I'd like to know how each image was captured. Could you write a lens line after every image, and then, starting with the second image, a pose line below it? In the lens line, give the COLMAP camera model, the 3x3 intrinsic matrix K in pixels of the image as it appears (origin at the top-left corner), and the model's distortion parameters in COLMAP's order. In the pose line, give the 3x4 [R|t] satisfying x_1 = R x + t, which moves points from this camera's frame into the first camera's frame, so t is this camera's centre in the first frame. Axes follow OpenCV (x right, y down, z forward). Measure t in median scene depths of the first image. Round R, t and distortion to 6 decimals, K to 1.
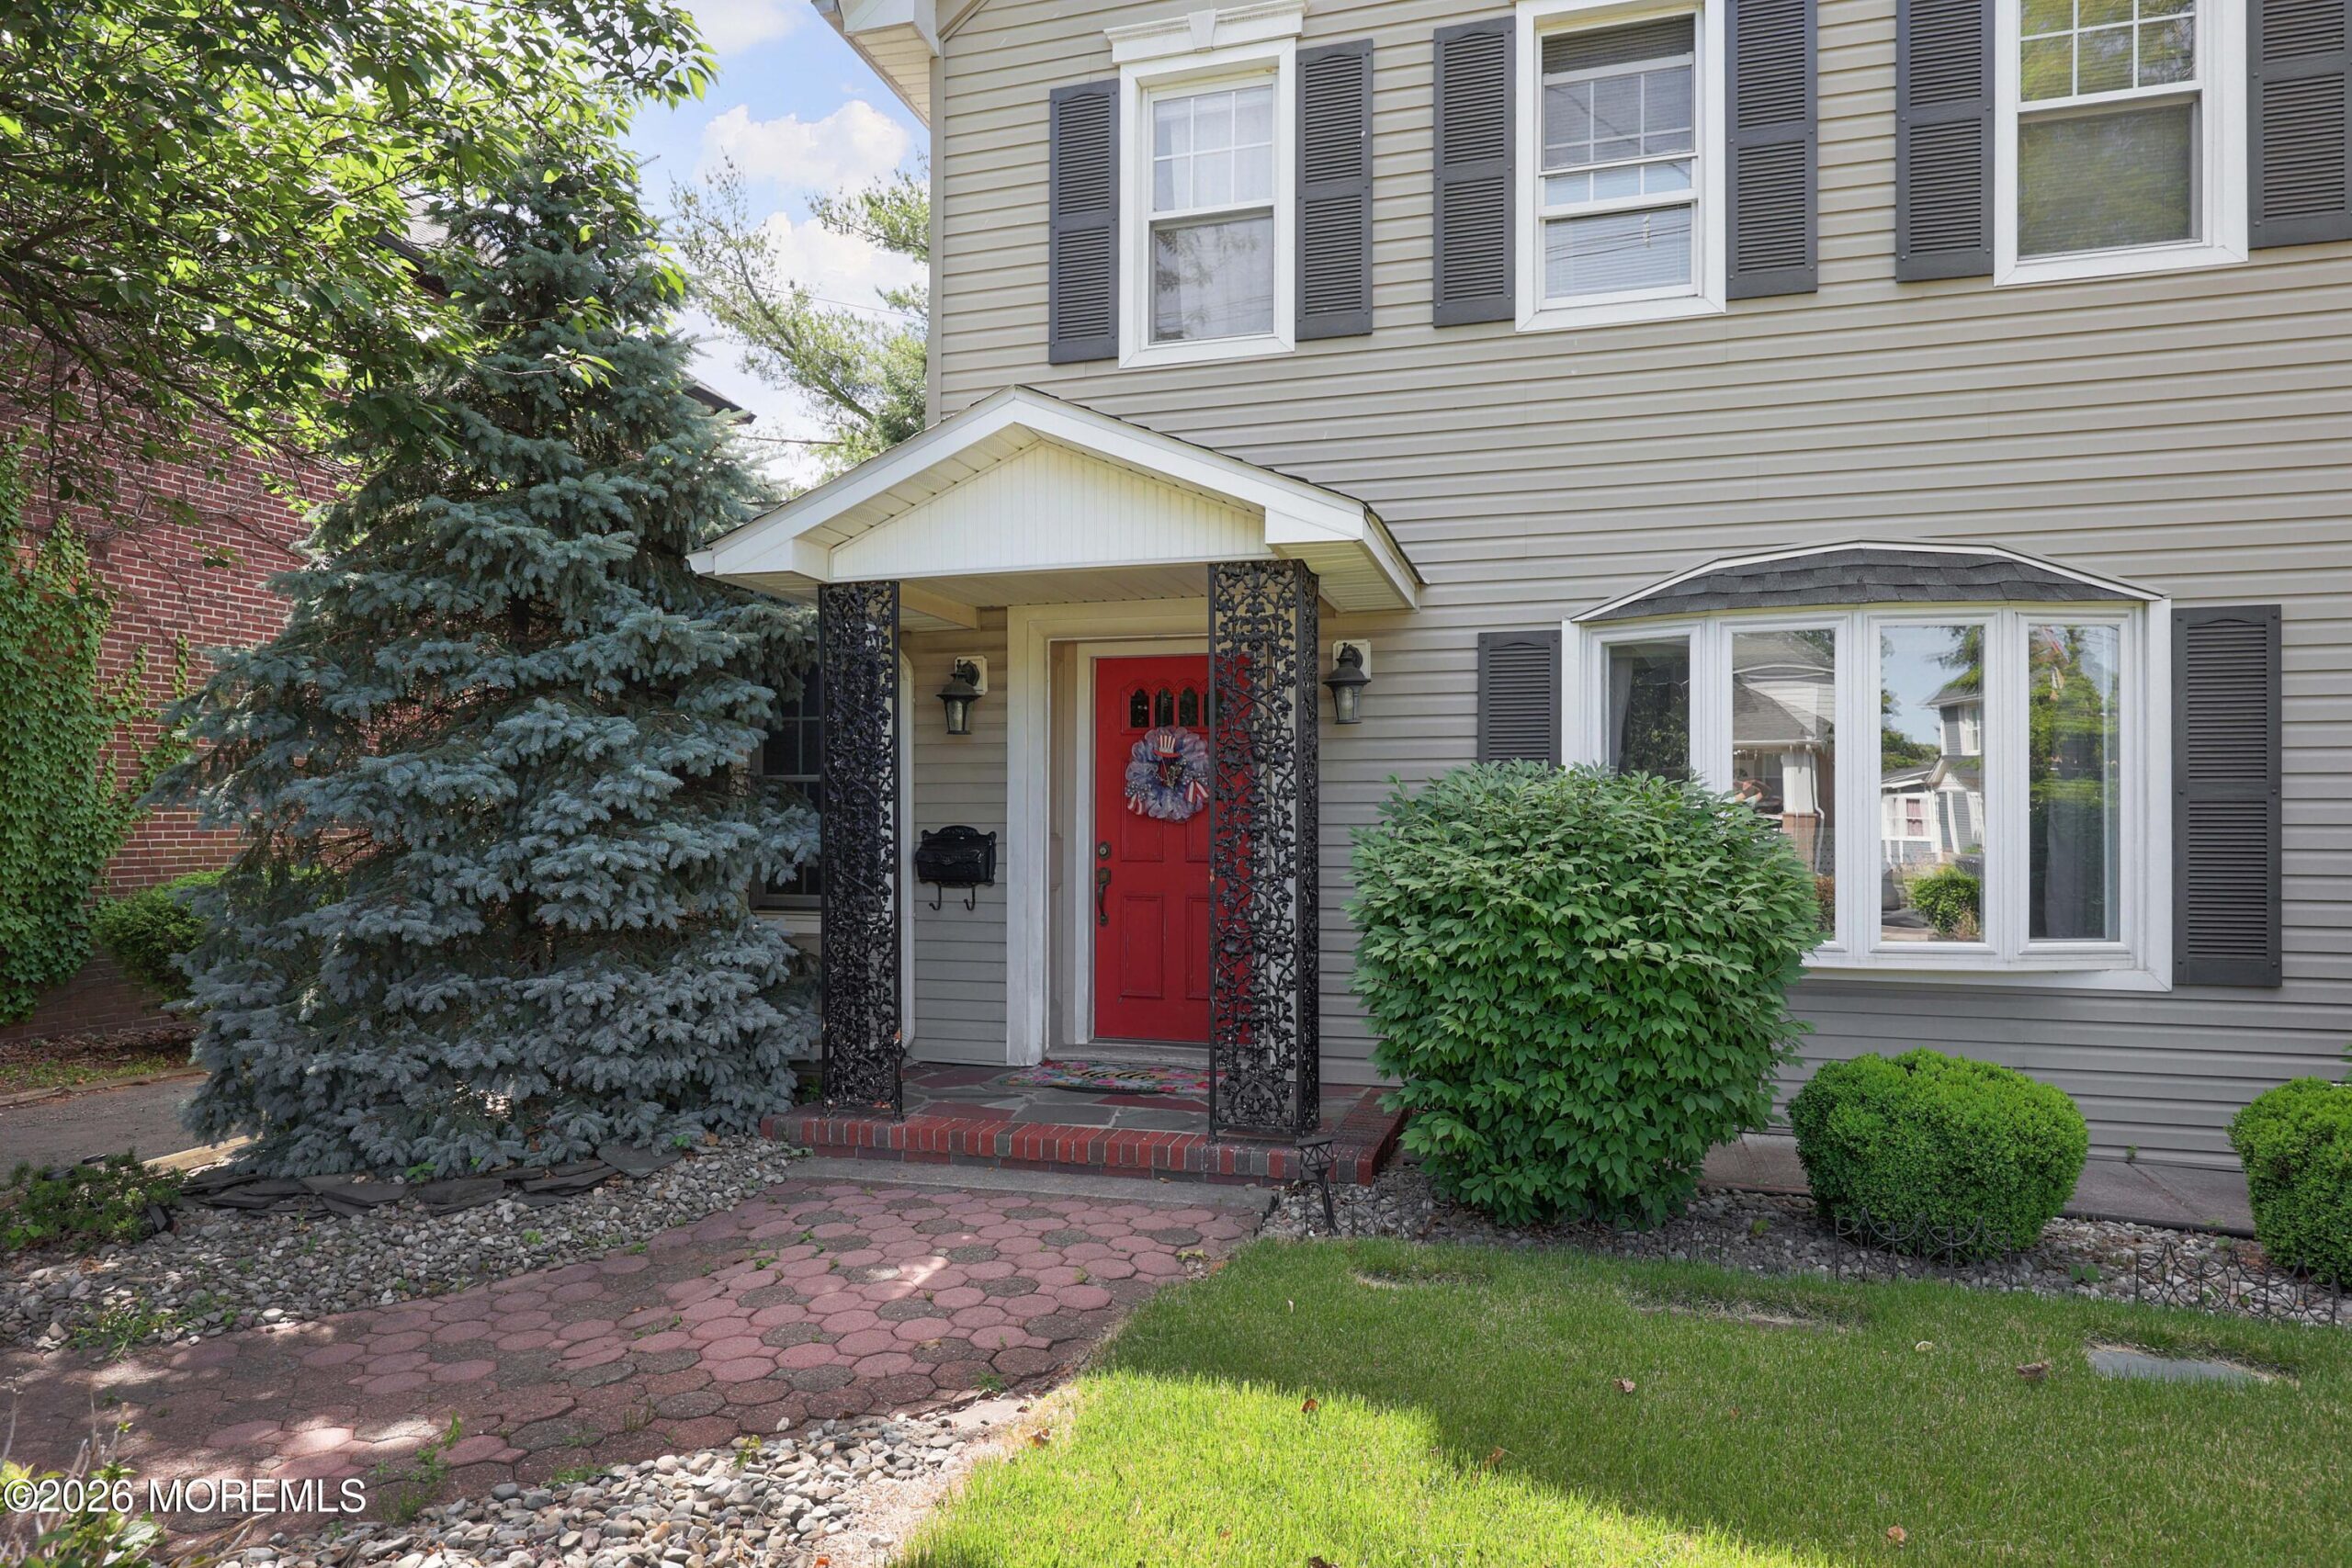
lens RADIAL K [[1355.9, 0, 1154.1], [0, 1355.9, 819.5], [0, 0, 1]] dist [0.005429, 0.000713]
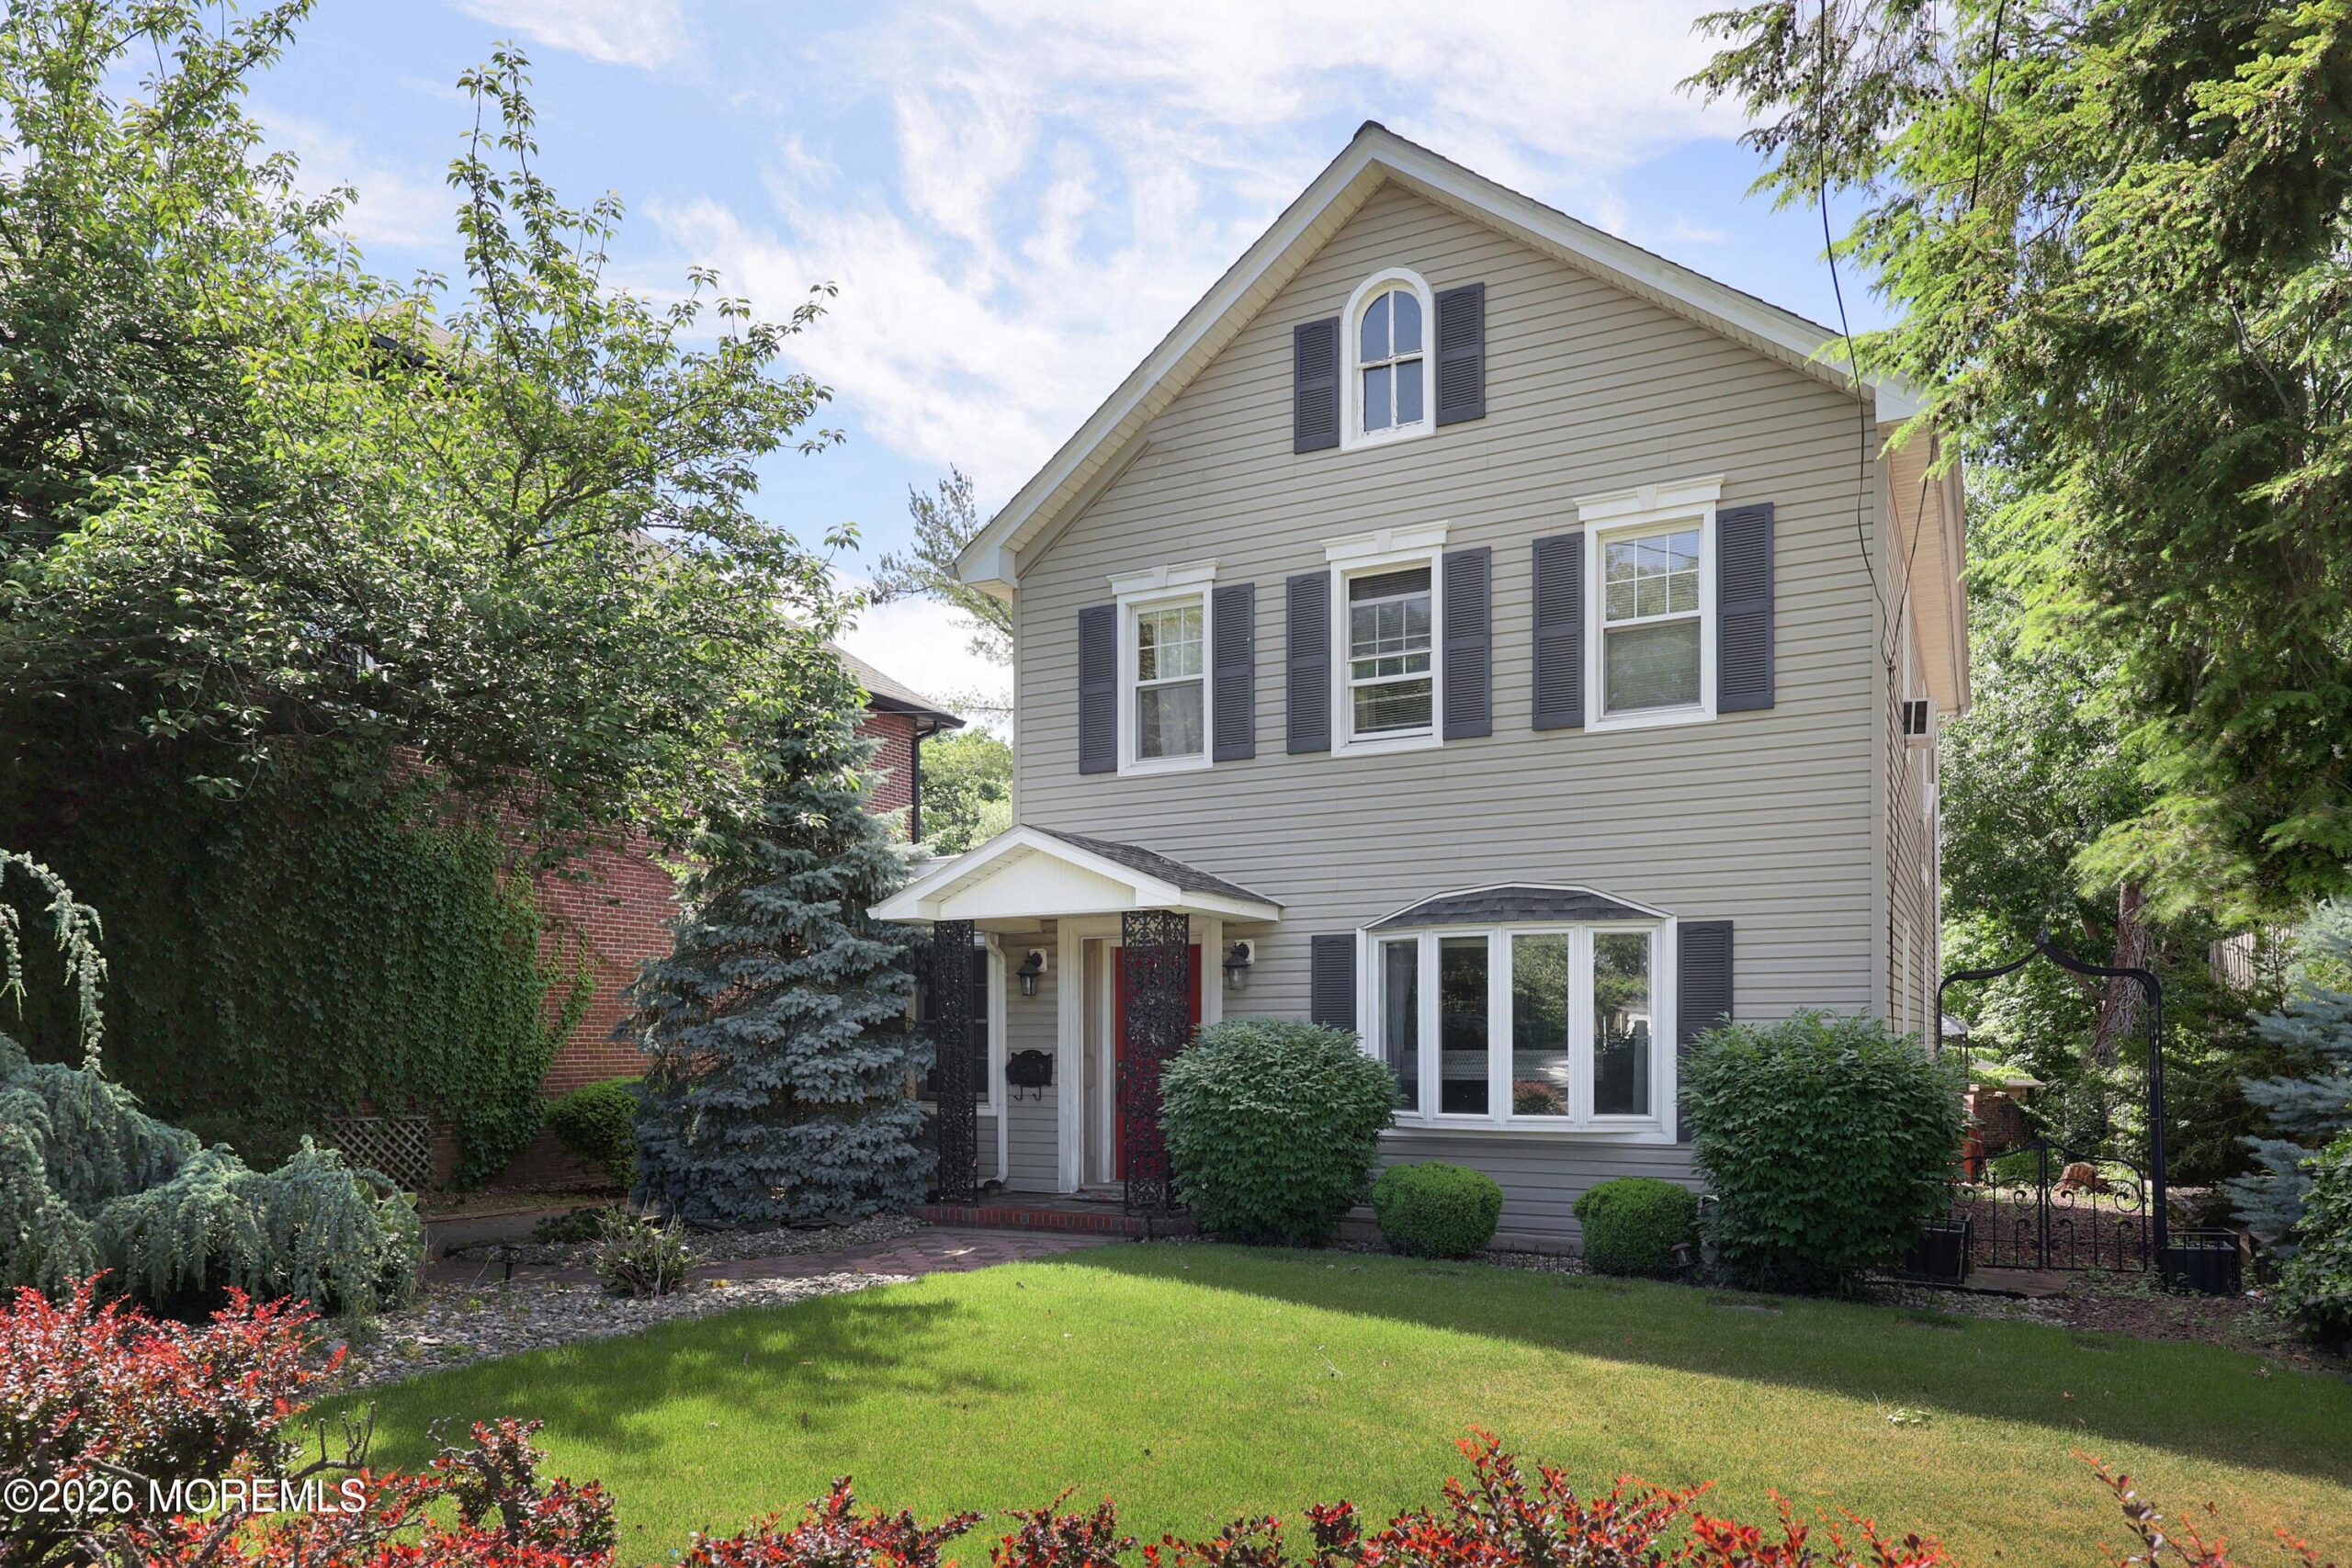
lens RADIAL K [[1512.3, 0, 1157.6], [0, 1512.3, 1070.7], [0, 0, 1]] dist [0.021622, -0.005104]
pose [[0.979059, -0.000093, -0.203579, 0.481982], [0.003861, 0.999828, 0.018114, -0.003888], [0.203542, -0.018520, 0.978891, -0.990312]]
